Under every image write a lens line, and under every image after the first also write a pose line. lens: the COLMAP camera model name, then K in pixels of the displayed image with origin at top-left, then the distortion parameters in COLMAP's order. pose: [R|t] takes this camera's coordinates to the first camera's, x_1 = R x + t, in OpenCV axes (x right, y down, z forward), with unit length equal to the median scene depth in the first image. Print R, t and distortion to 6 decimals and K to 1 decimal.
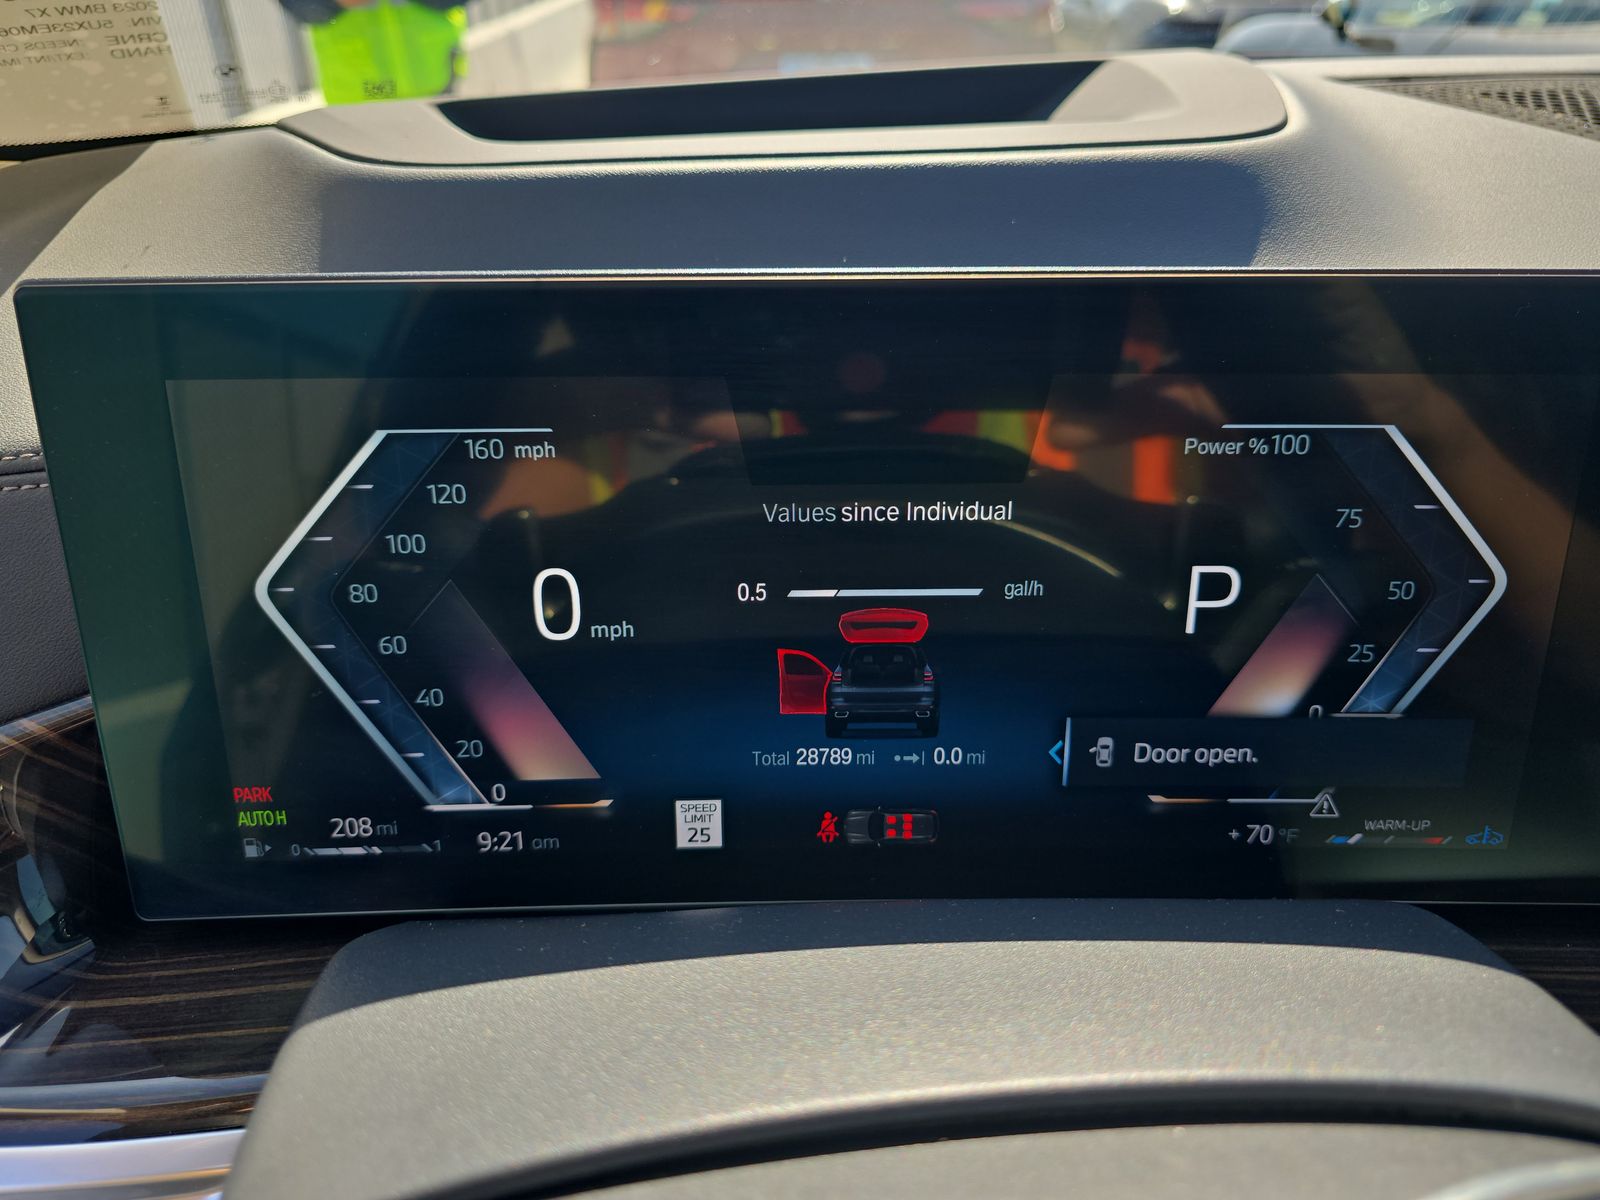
lens RADIAL K [[1084.3, 0, 800.0], [0, 1084.3, 600.0], [0, 0, 1]] dist [0.004369, -0.000890]
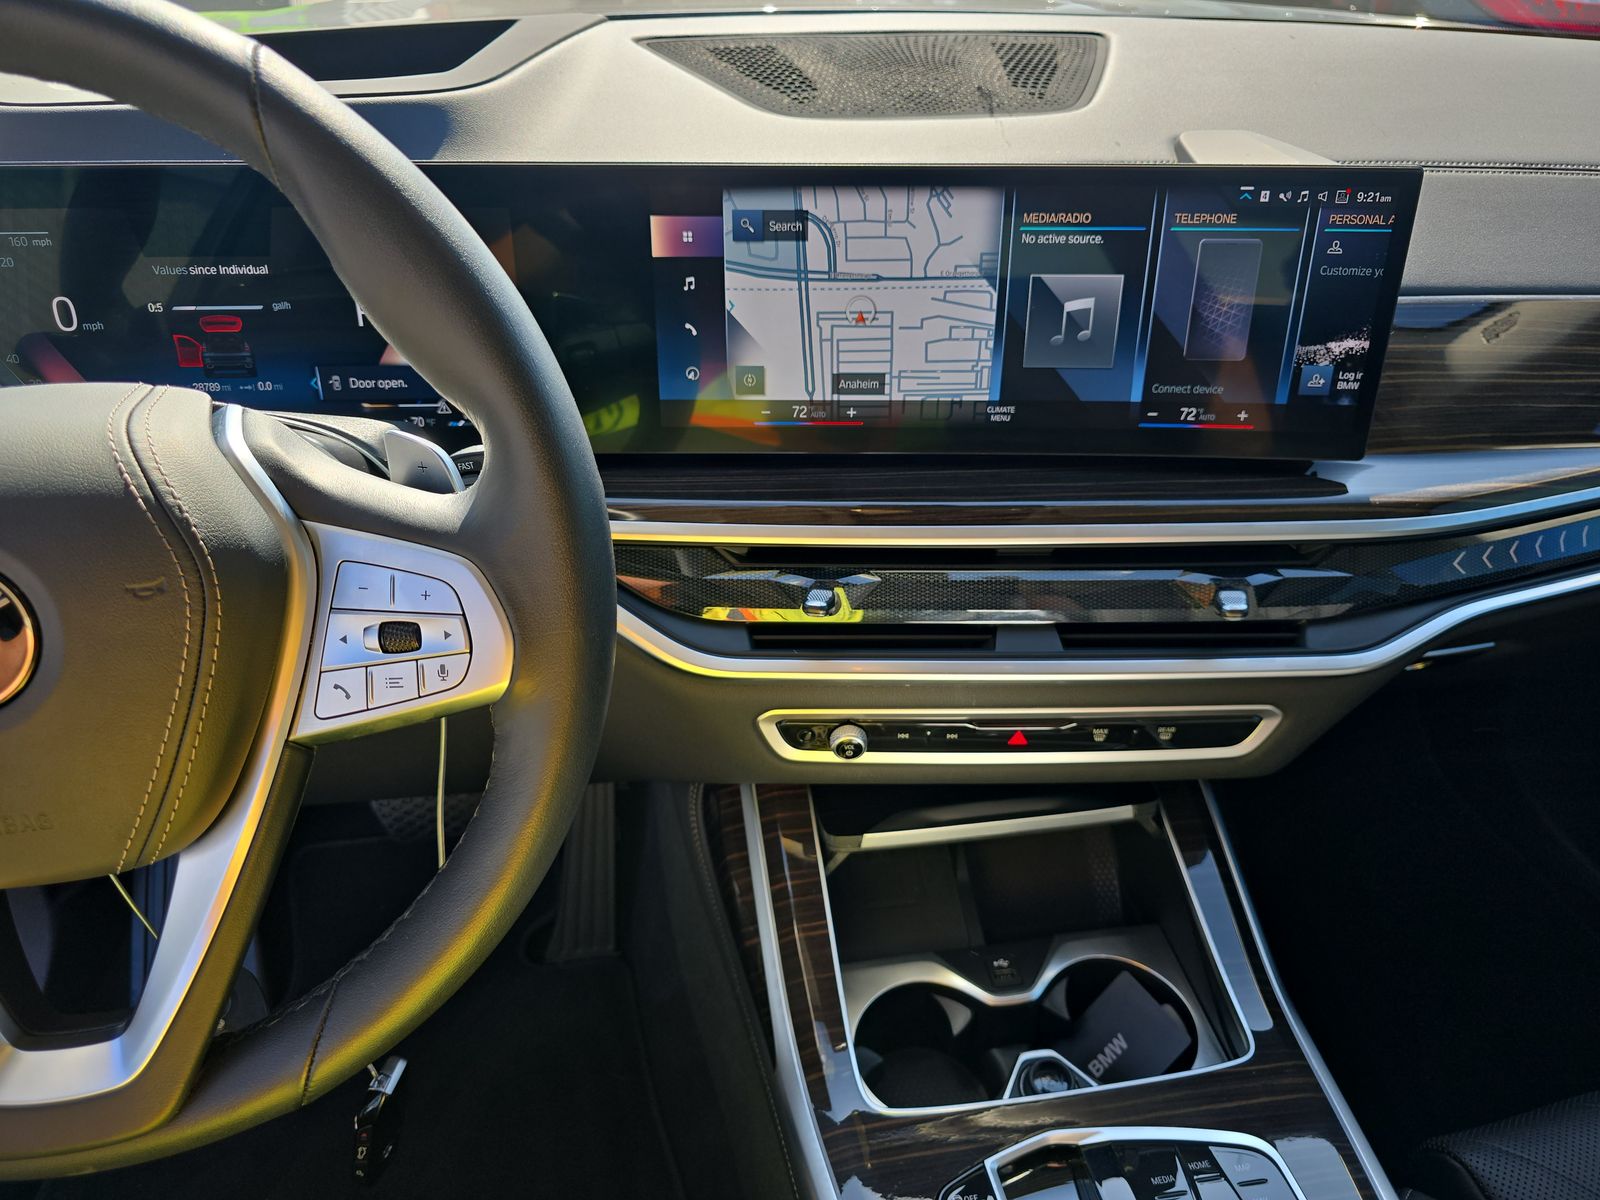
lens RADIAL K [[1060.6, 0, 793.6], [0, 1060.6, 599.3], [0, 0, 1]] dist [0.053505, -0.052672]
pose [[0.997185, -0.030285, 0.068586, 1.100684], [0.023019, 0.994273, 0.104357, 0.390604], [-0.071353, -0.102484, 0.992172, -1.368592]]
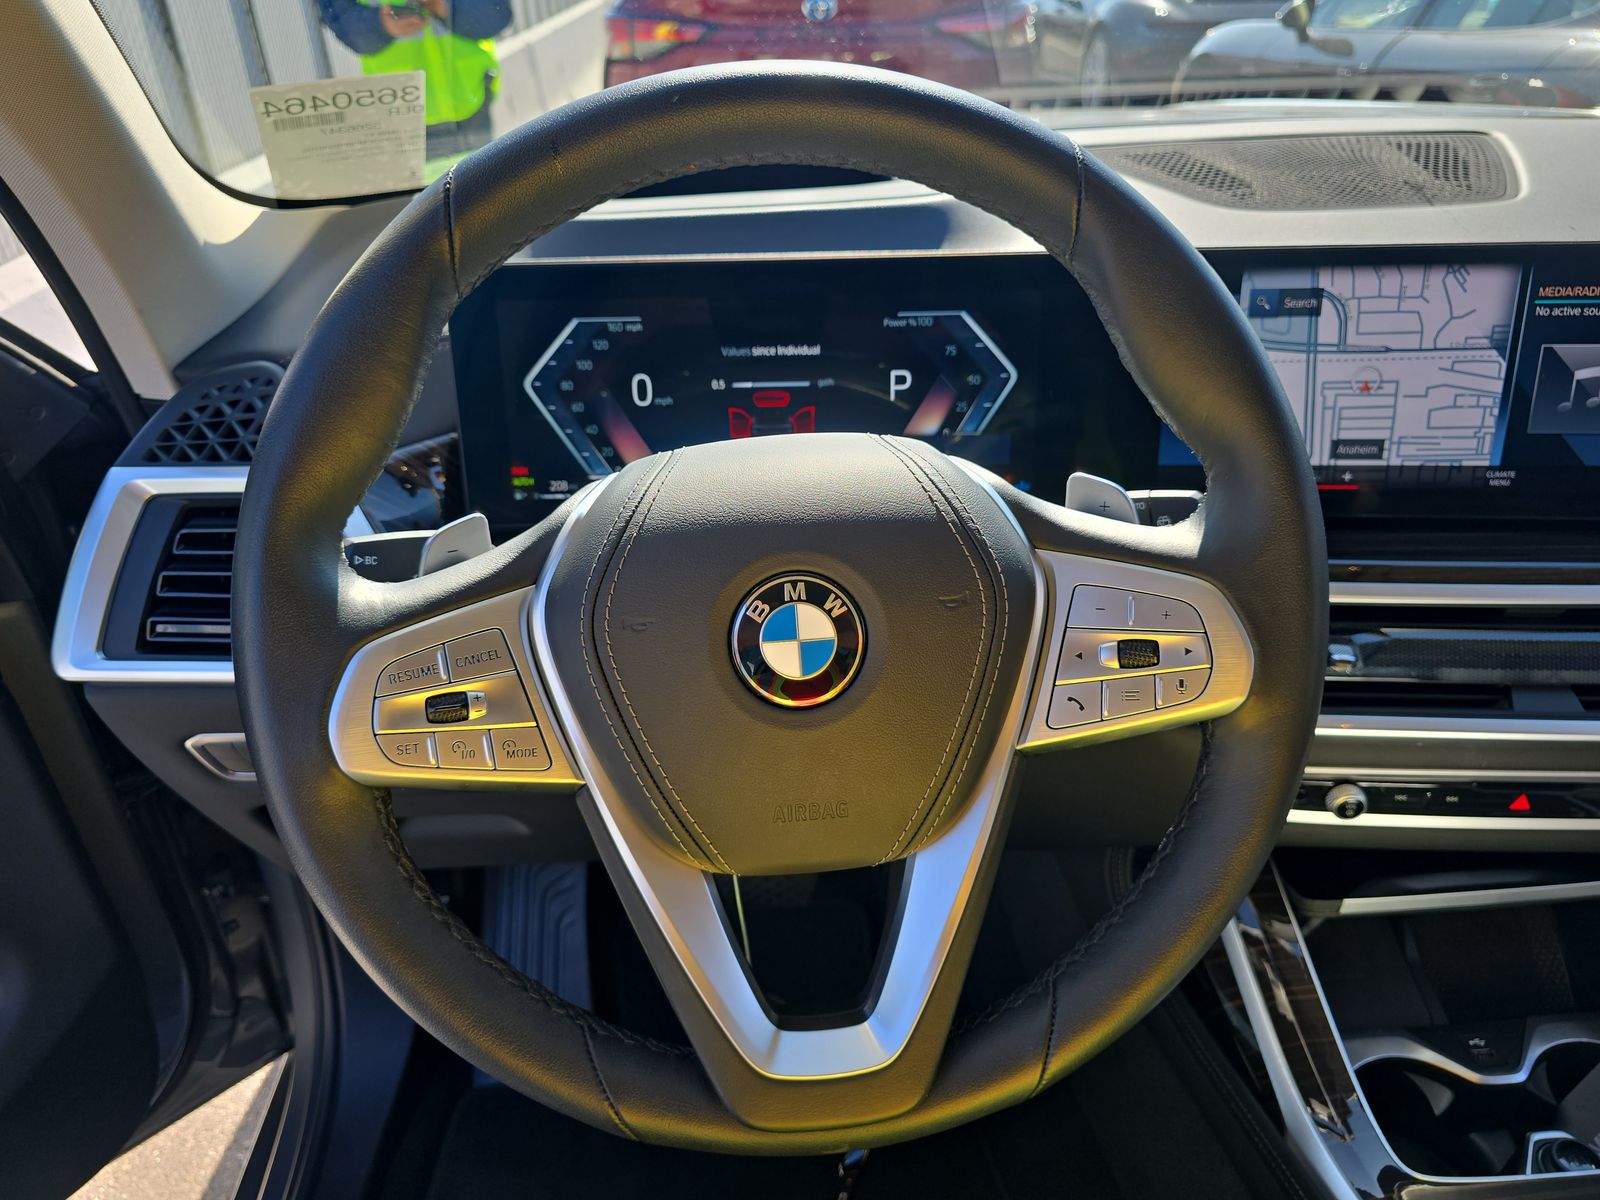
lens RADIAL K [[1076.8, 0, 800.0], [0, 1076.8, 600.0], [0, 0, 1]] dist [0.050915, -0.042181]
pose [[0.999842, -0.011549, -0.013548, 0.173659], [0.011569, 0.999932, 0.001398, 0.492534], [0.013531, -0.001555, 0.999907, -1.516472]]
